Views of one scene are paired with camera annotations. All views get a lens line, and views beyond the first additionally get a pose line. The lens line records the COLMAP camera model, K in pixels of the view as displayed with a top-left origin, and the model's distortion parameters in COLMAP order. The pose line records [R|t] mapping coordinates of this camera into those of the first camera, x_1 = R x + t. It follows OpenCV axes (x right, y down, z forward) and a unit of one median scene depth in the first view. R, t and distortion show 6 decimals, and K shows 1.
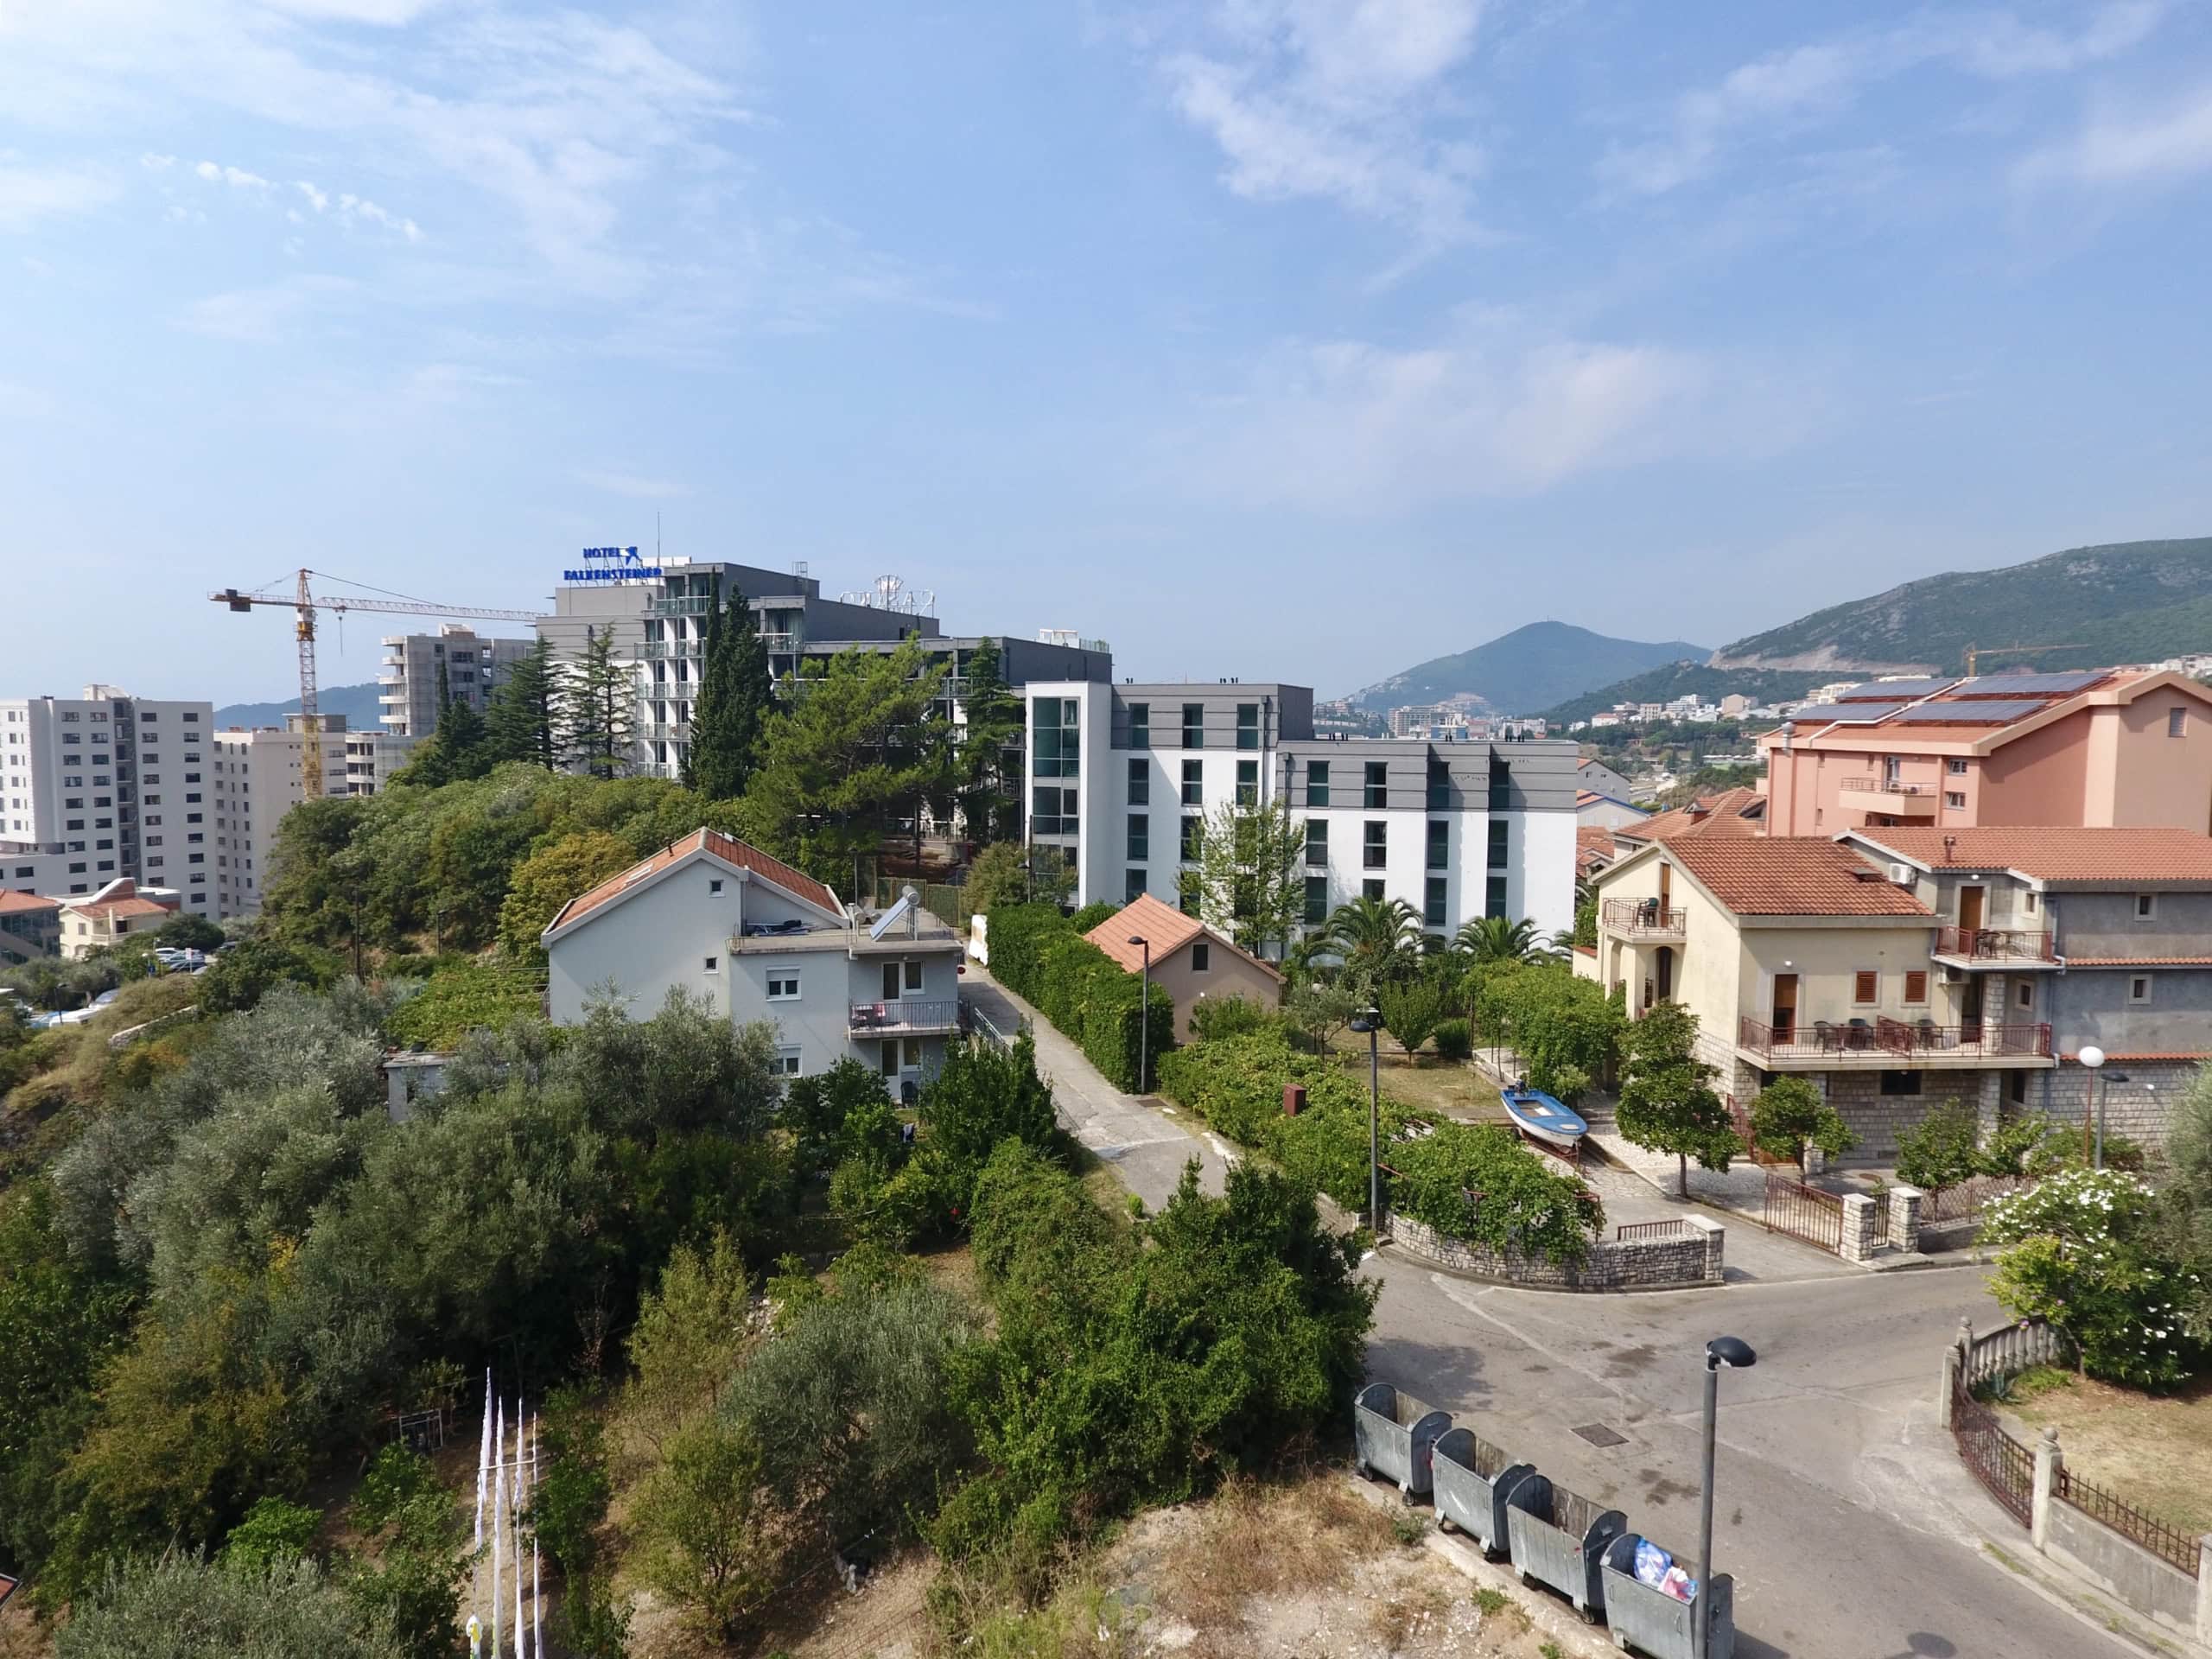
lens RADIAL K [[1348.0, 0, 1089.3], [0, 1348.0, 823.7], [0, 0, 1]] dist [-0.004568, 0.000863]
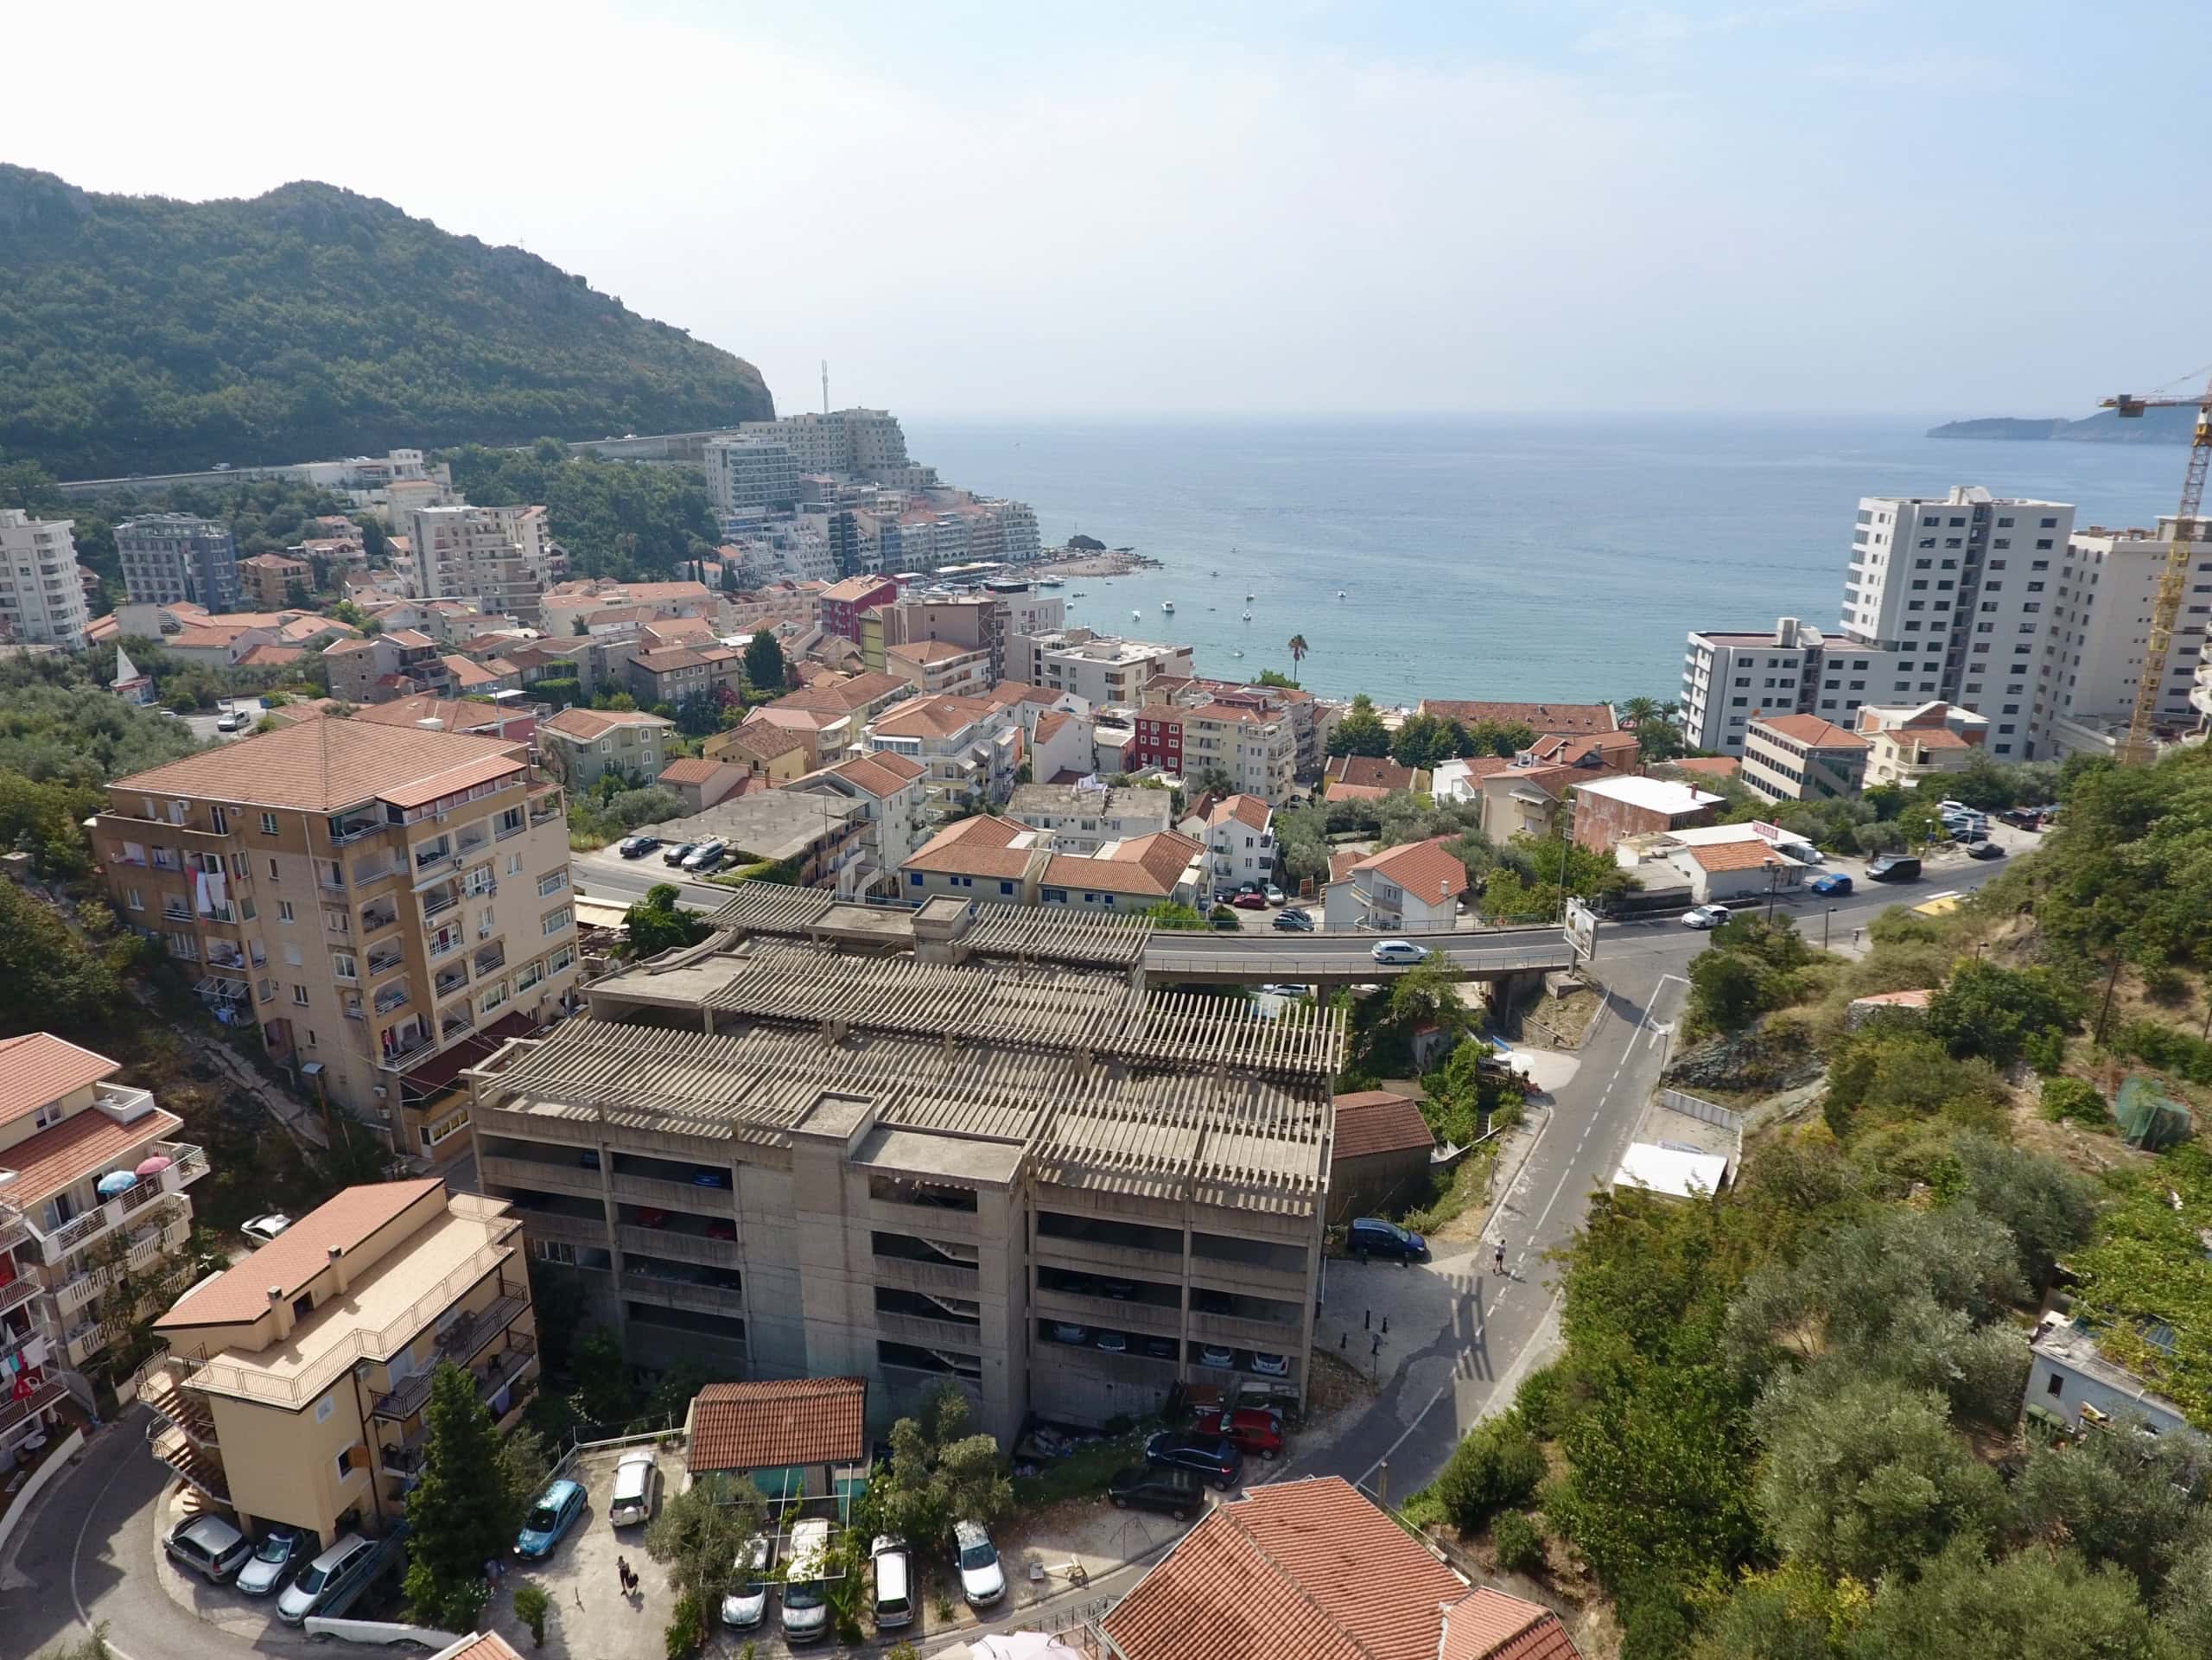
lens RADIAL K [[1348.1, 0, 1089.3], [0, 1348.1, 824.2], [0, 0, 1]] dist [-0.004568, 0.000863]
pose [[0.361319, 0.267257, -0.893321, -0.001478], [-0.067250, 0.963018, 0.260908, -0.103914], [0.930014, -0.034196, 0.365930, 0.007468]]
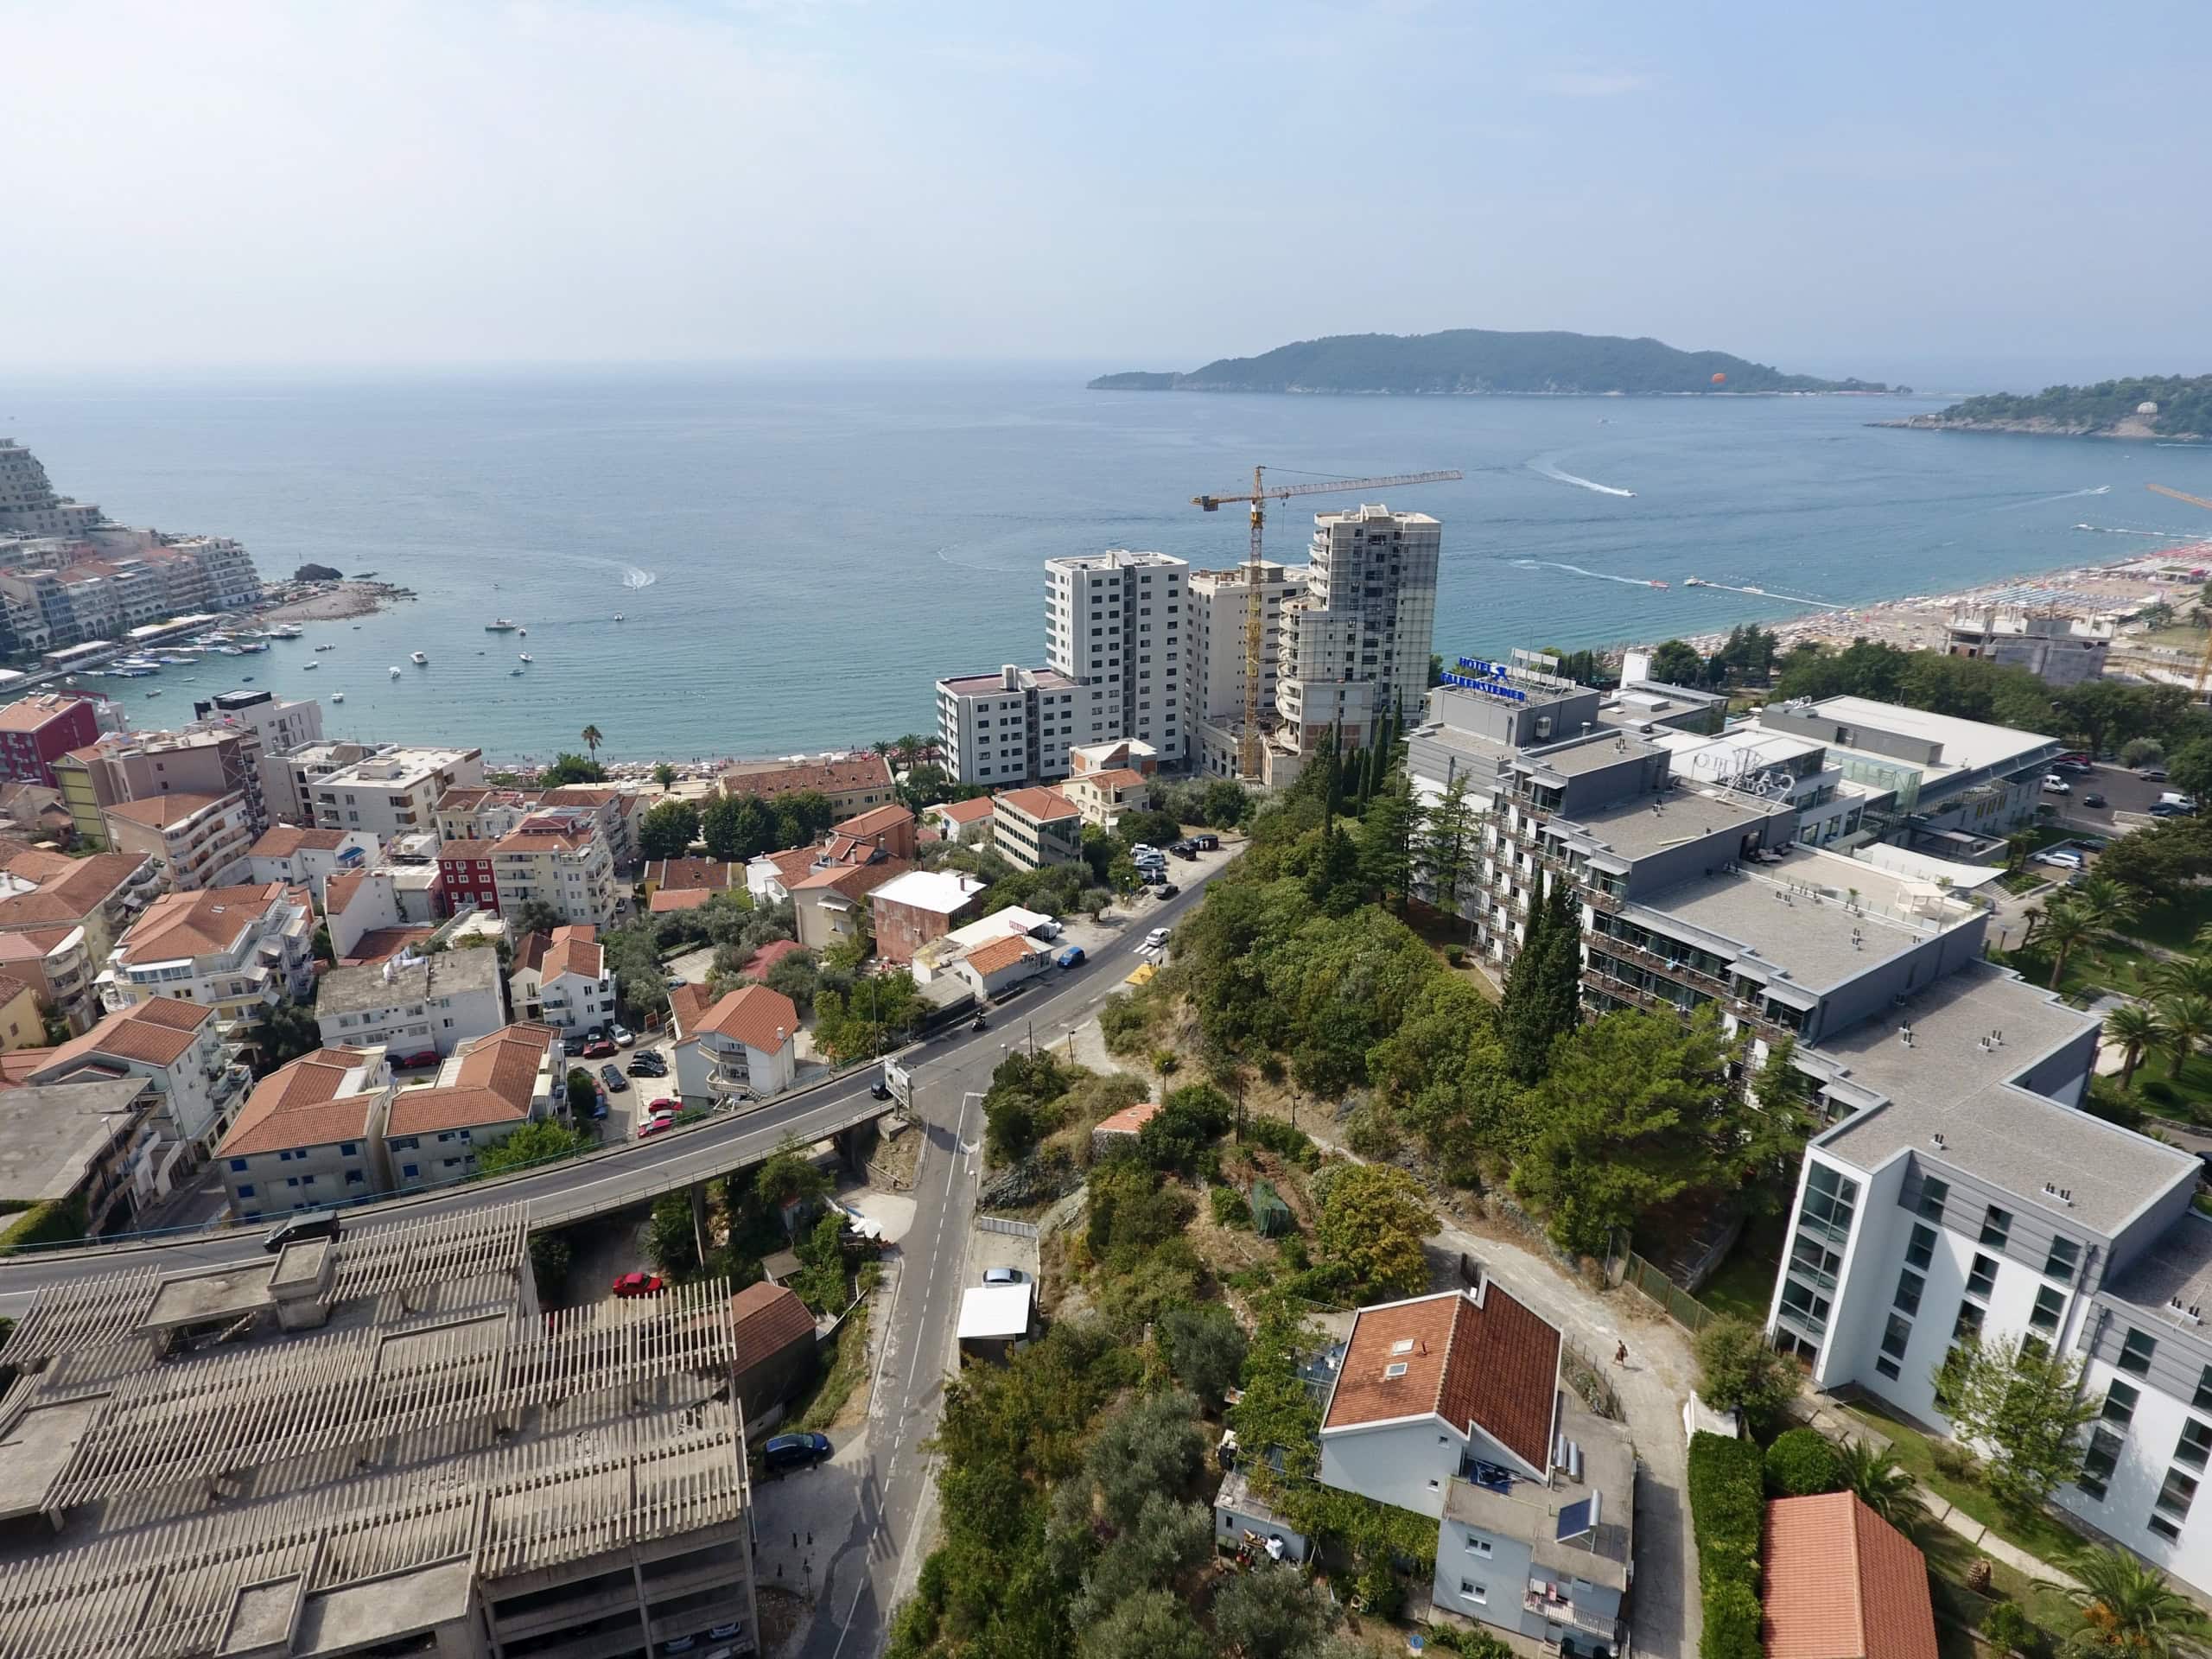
lens RADIAL K [[1279.3, 0, 1092.2], [0, 1279.3, 813.4], [0, 0, 1]] dist [-0.003878, 0.001877]
pose [[0.790765, 0.197112, -0.579515, 0.016494], [-0.038558, 0.960894, 0.274217, -0.262806], [0.610905, -0.194496, 0.767442, -0.016773]]
